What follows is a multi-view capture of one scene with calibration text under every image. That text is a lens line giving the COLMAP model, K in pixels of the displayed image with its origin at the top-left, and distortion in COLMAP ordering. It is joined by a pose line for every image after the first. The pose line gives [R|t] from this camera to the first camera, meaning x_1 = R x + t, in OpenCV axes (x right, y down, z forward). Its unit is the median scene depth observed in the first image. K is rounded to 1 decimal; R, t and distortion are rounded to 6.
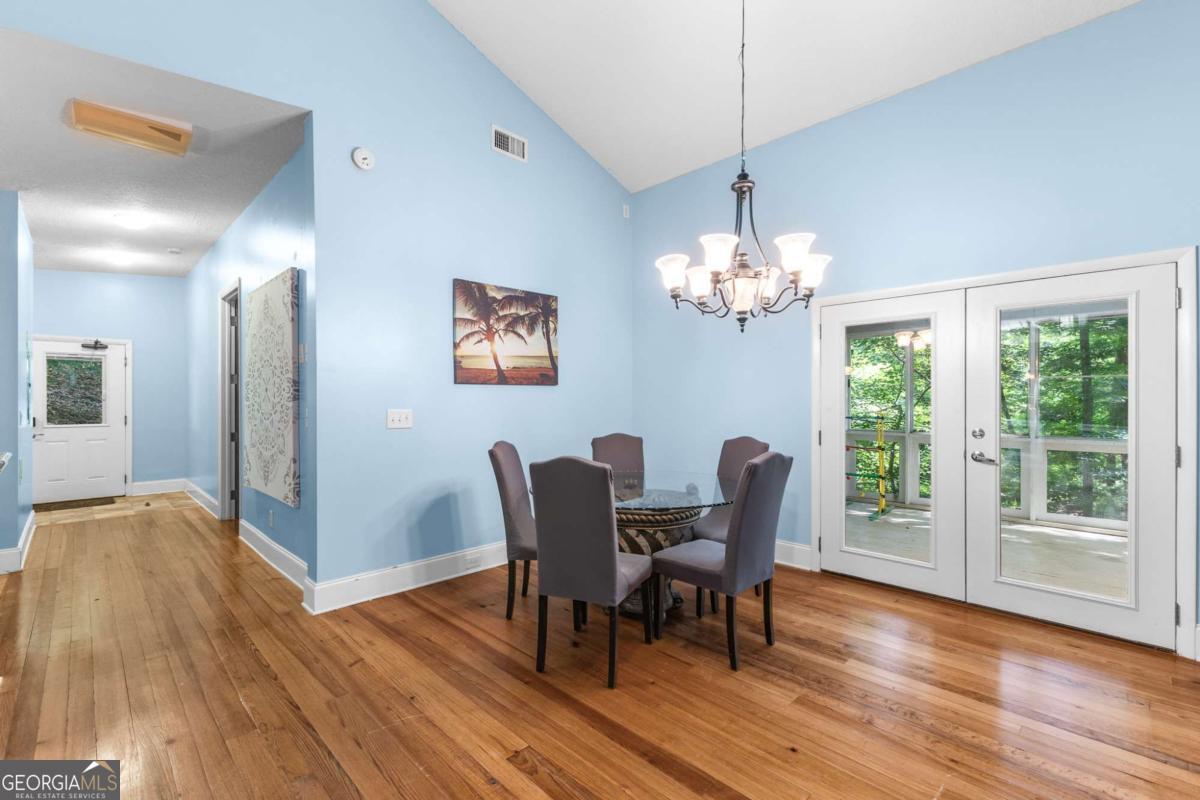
lens RADIAL K [[519.4, 0, 600.0], [0, 519.4, 400.0], [0, 0, 1]] dist [0.019534, -0.005044]
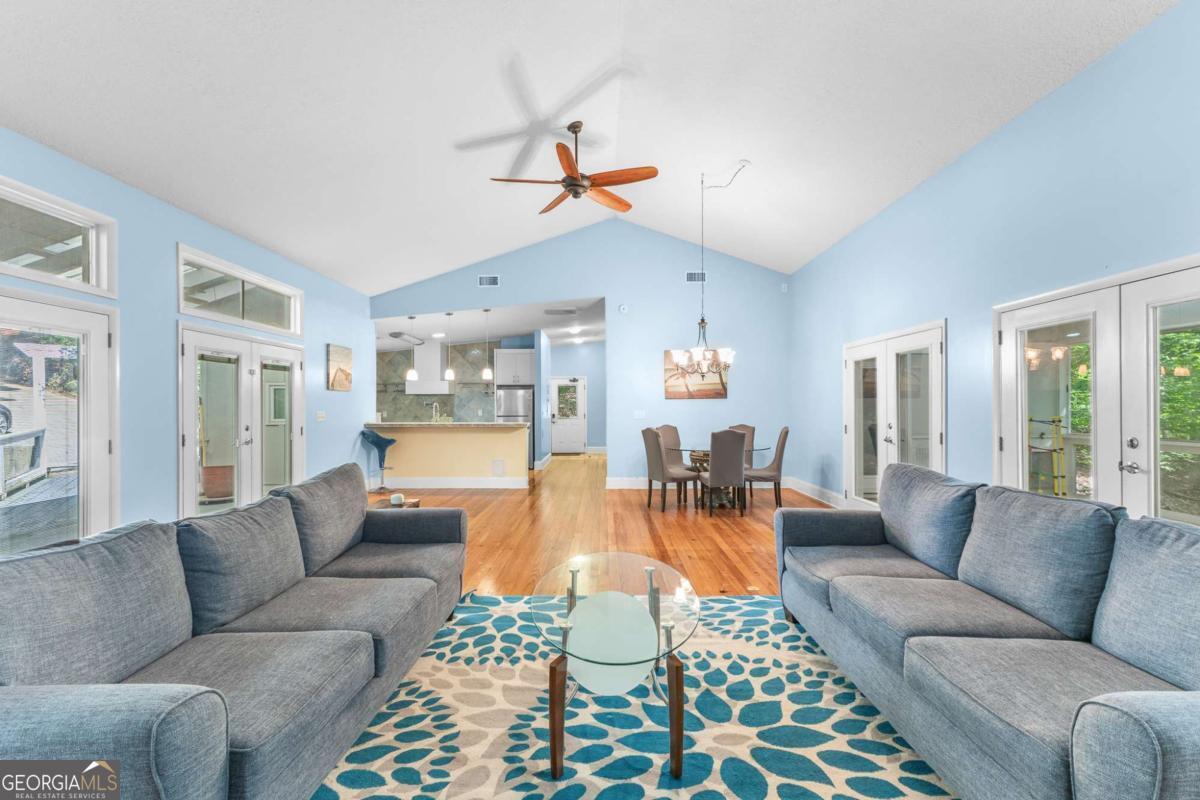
lens RADIAL K [[525.3, 0, 601.3], [0, 525.3, 404.6], [0, 0, 1]] dist [0.021025, 0.000342]
pose [[0.708366, -0.001830, -0.705843, 1.000366], [0.001780, 0.999998, -0.000806, -0.006994], [0.705843, -0.000685, 0.708368, -0.675446]]
